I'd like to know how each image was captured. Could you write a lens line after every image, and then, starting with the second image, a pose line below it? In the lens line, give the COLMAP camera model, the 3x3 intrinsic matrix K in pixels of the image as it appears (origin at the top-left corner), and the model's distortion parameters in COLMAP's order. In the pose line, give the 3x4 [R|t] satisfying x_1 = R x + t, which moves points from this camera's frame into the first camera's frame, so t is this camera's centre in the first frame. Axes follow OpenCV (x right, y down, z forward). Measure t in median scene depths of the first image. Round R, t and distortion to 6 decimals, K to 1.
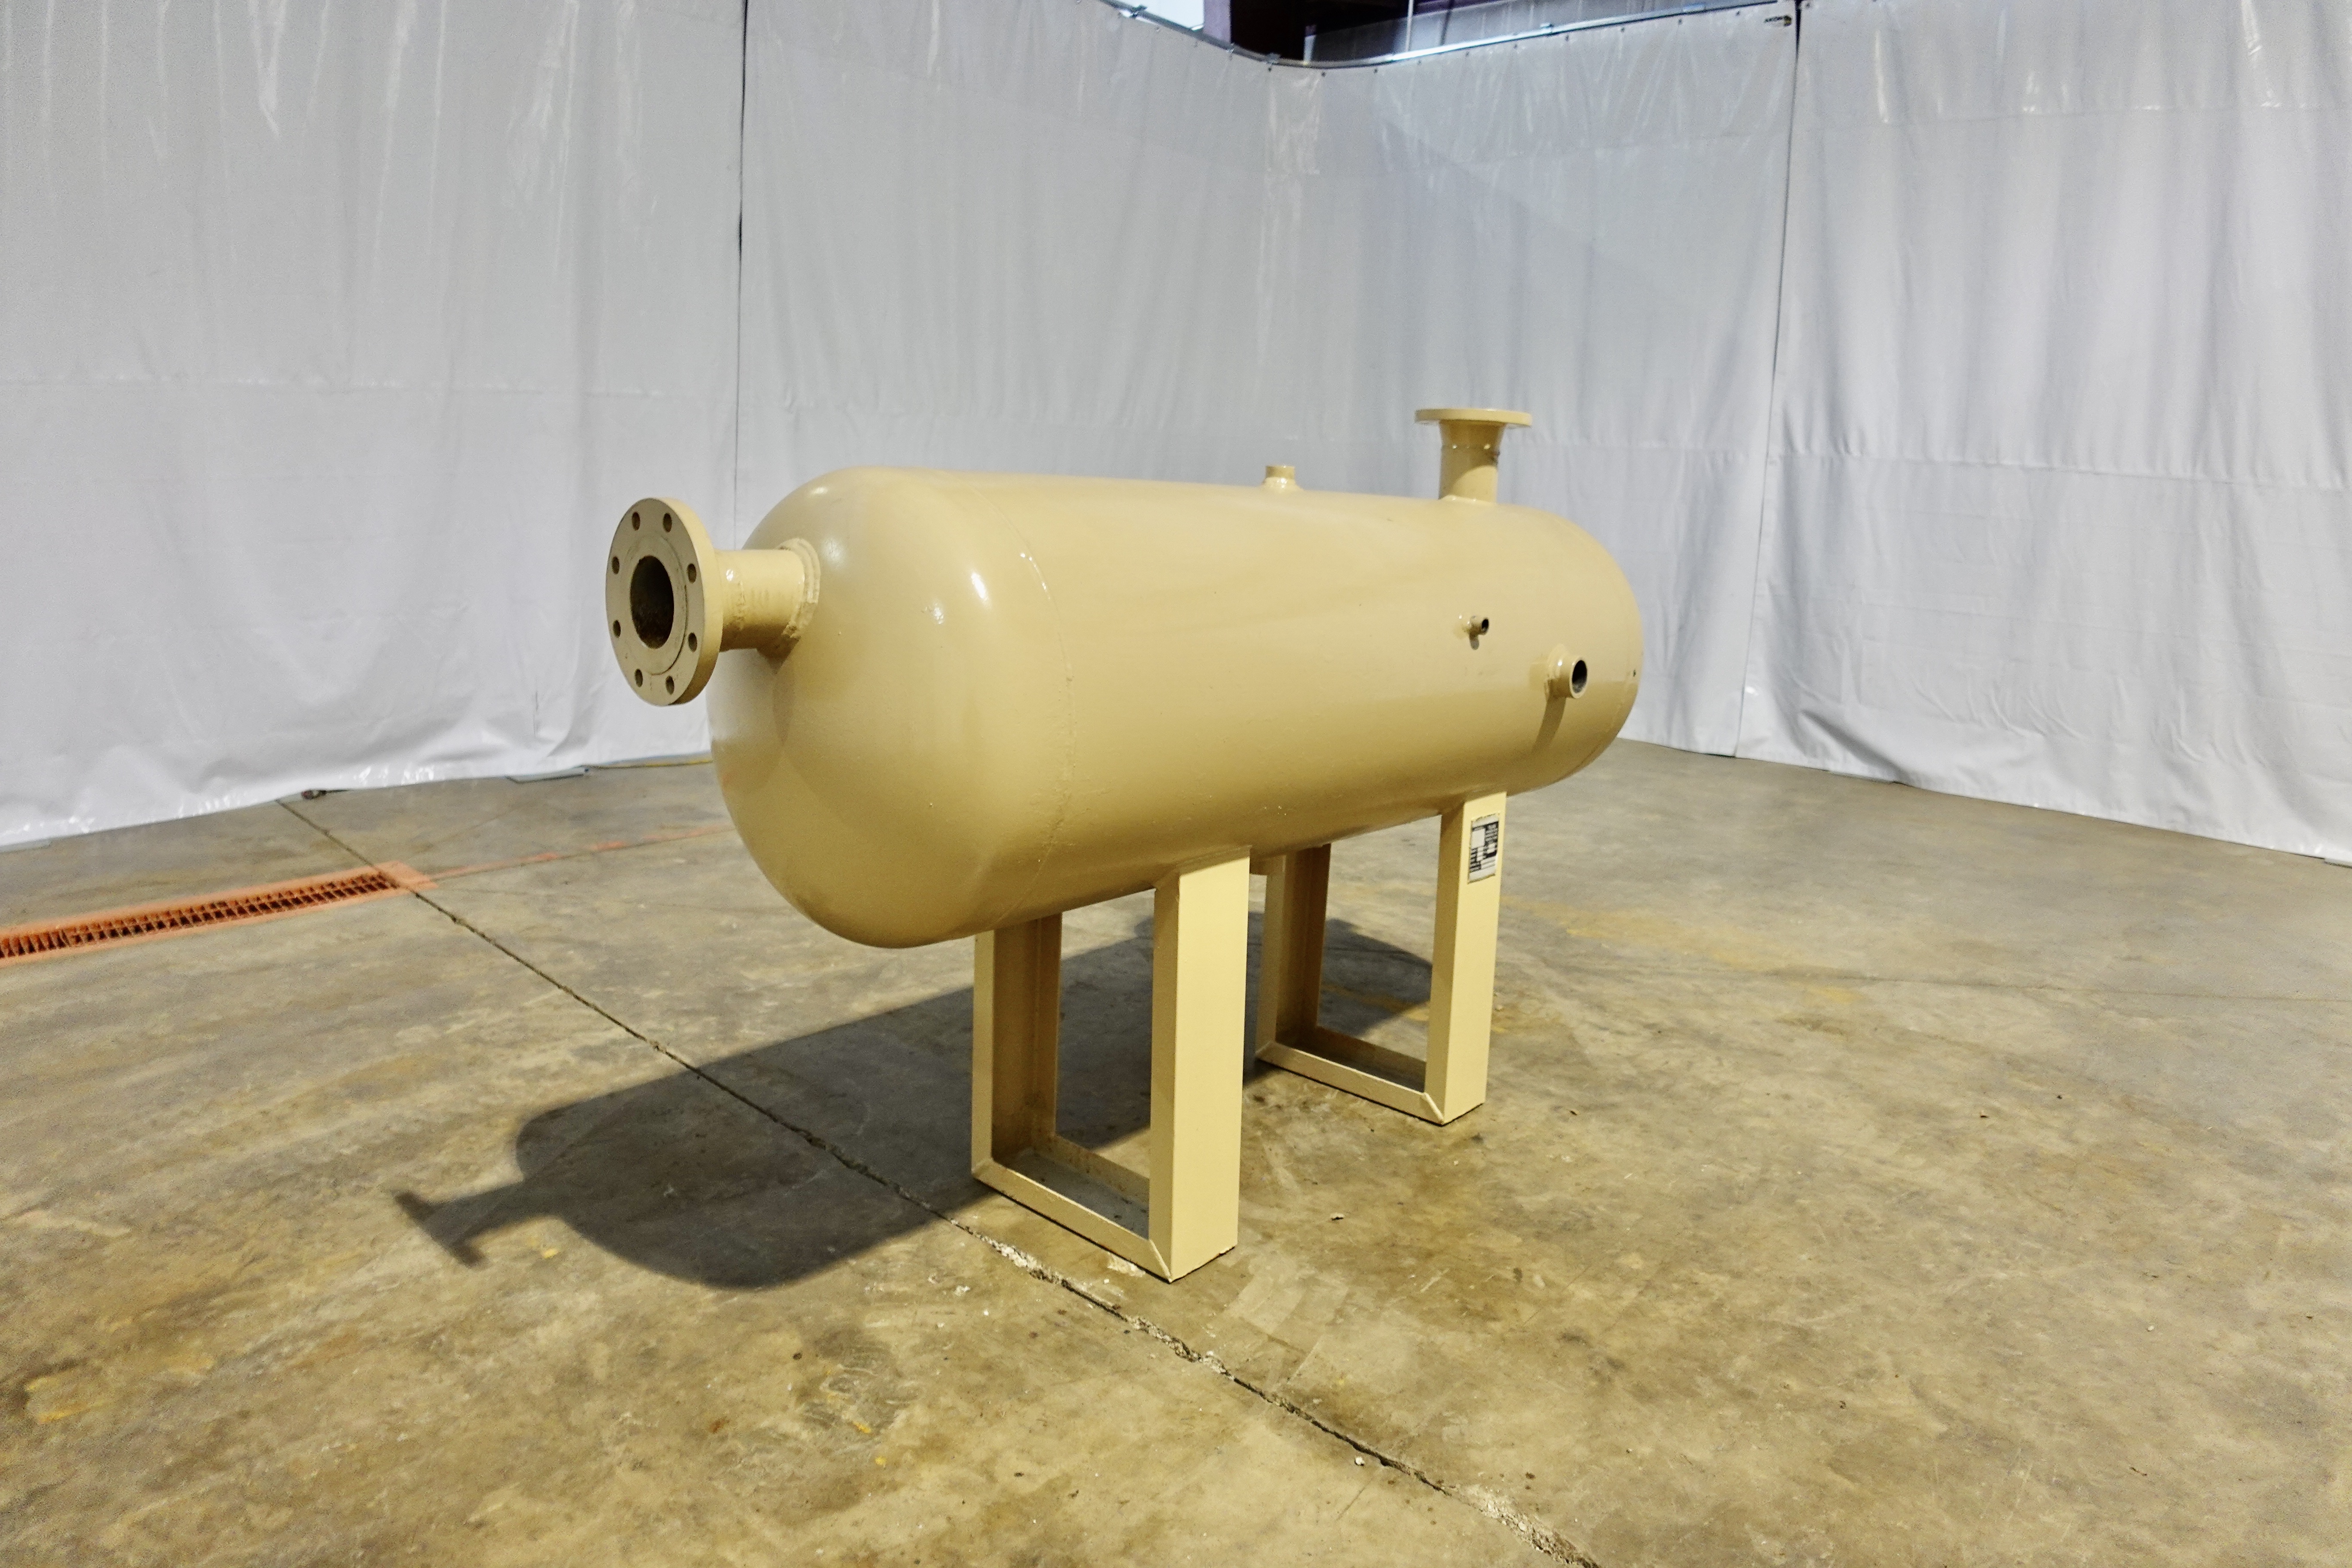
lens RADIAL K [[1386.7, 0, 1167.2], [0, 1386.7, 808.9], [0, 0, 1]] dist [-0.123887, 0.008293]
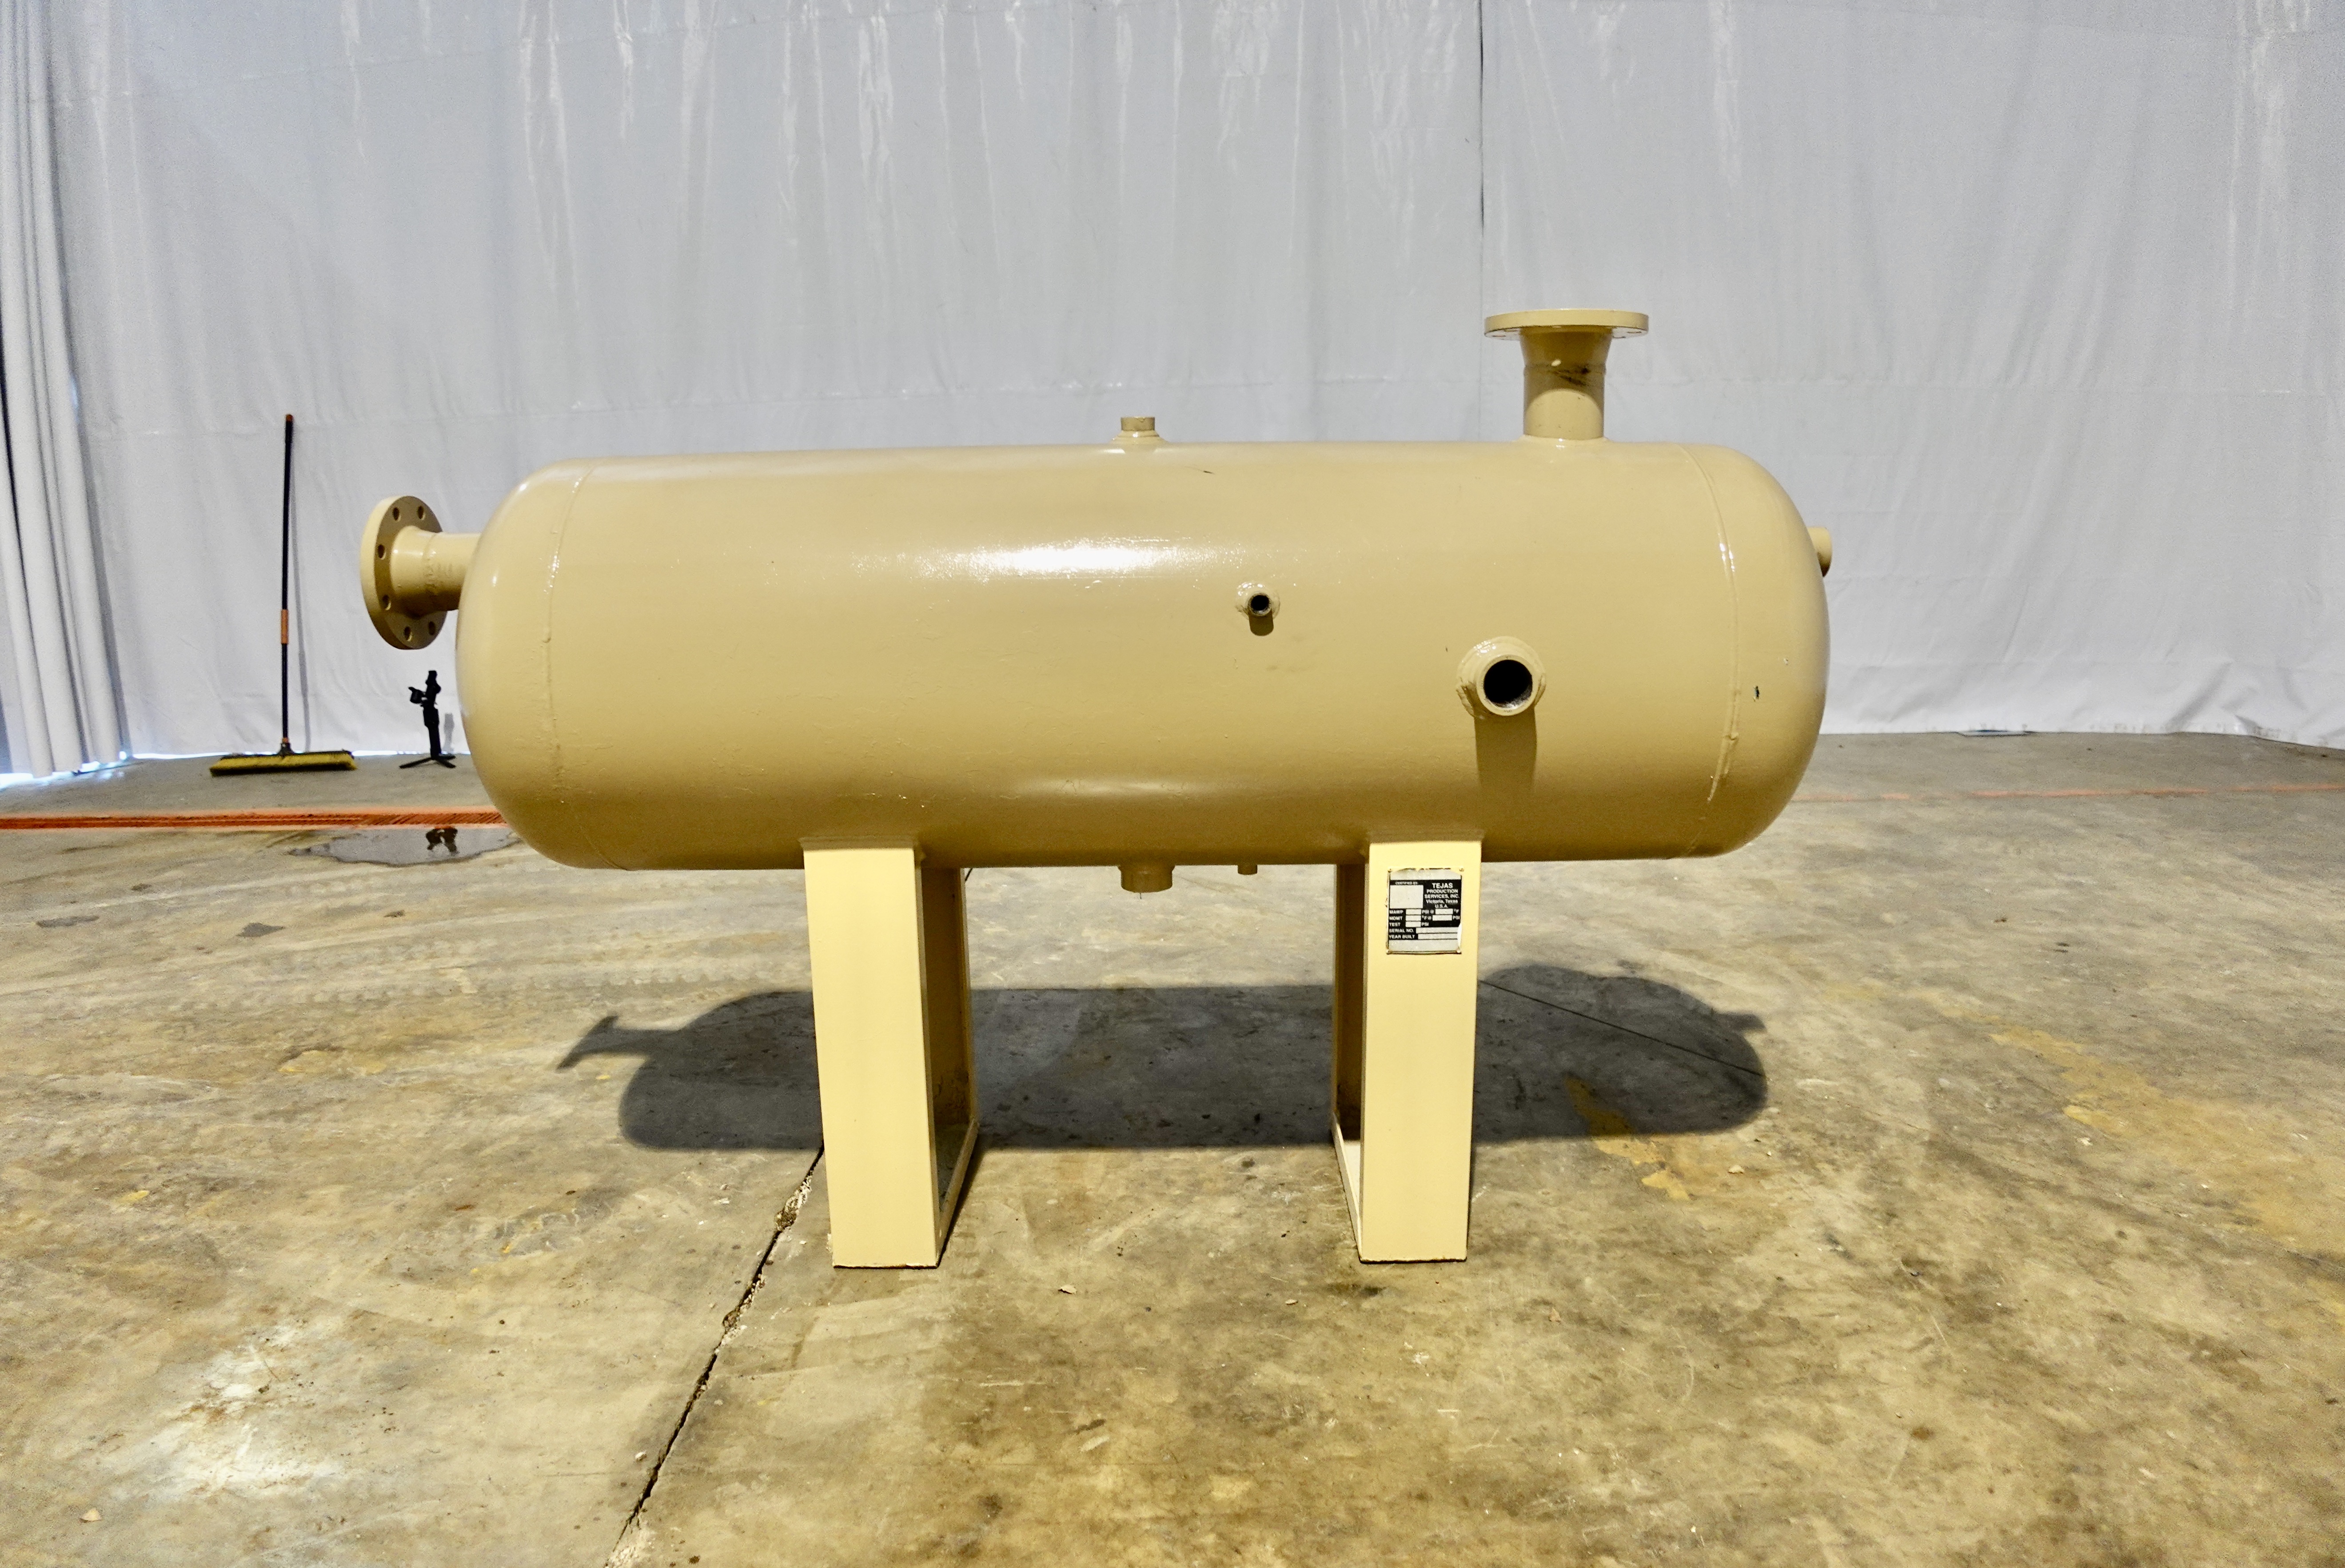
lens RADIAL K [[1438.0, 0, 1172.5], [0, 1438.0, 784.0], [0, 0, 1]] dist [-0.123976, 0.004058]
pose [[0.669369, 0.109633, -0.734797, 0.821793], [-0.122771, 0.991777, 0.036136, -0.059721], [0.732716, 0.066024, 0.677324, 0.444570]]
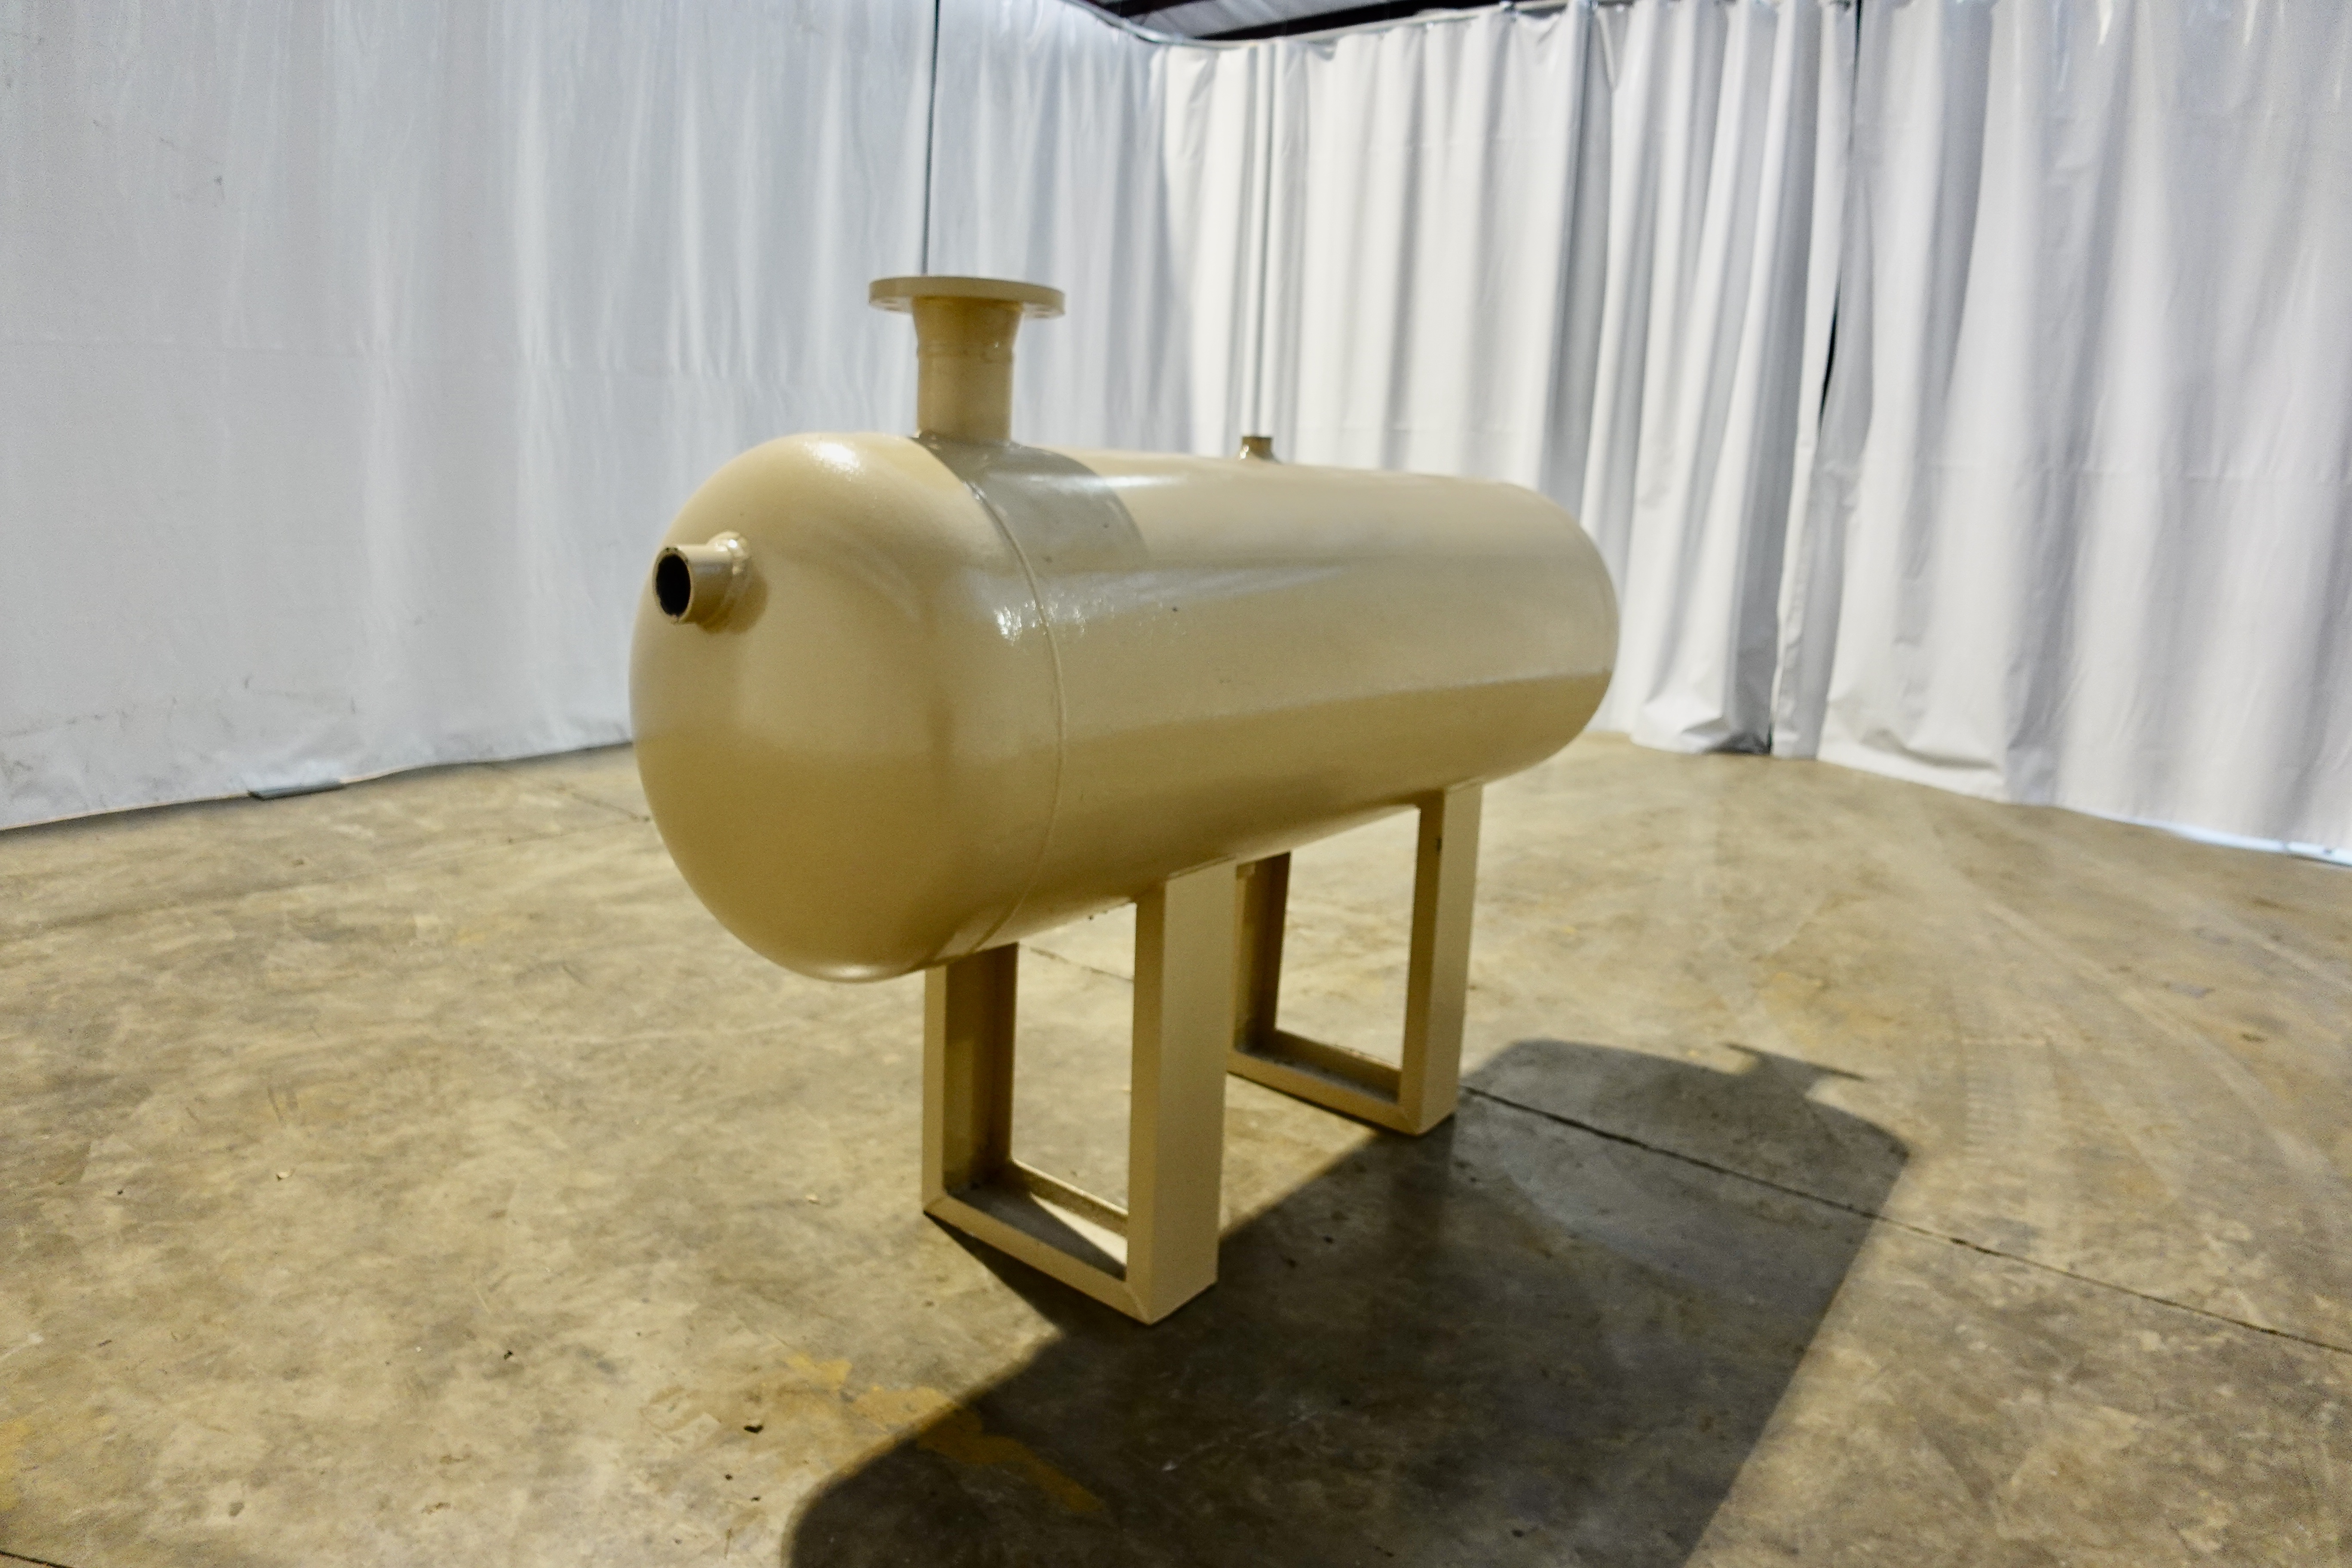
lens RADIAL K [[1386.7, 0, 1167.2], [0, 1386.7, 808.9], [0, 0, 1]] dist [-0.123887, 0.008293]
pose [[-0.993861, -0.061376, -0.092046, 0.222497], [-0.095364, 0.897033, 0.431551, -0.436996], [0.056082, 0.437680, -0.897380, 2.028330]]
